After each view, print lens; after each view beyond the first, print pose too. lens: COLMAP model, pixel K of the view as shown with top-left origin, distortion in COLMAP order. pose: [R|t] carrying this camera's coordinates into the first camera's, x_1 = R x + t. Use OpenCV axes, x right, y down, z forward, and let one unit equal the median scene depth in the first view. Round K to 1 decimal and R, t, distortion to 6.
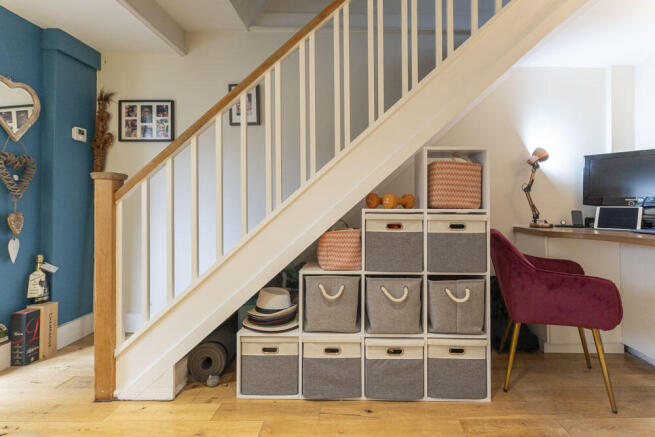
lens RADIAL K [[325.3, 0, 336.6], [0, 325.3, 200.2], [0, 0, 1]] dist [0.002167, 0.000442]
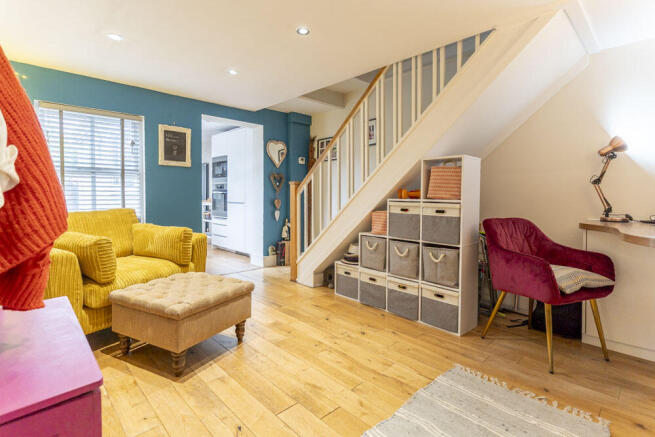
lens RADIAL K [[323.0, 0, 323.4], [0, 323.0, 206.5], [0, 0, 1]] dist [0.001414, 0.000002]
pose [[0.680799, 0.027870, -0.731940, 1.058021], [0.003028, 0.999160, 0.040861, -0.003035], [0.732464, -0.030034, 0.680143, -0.362100]]
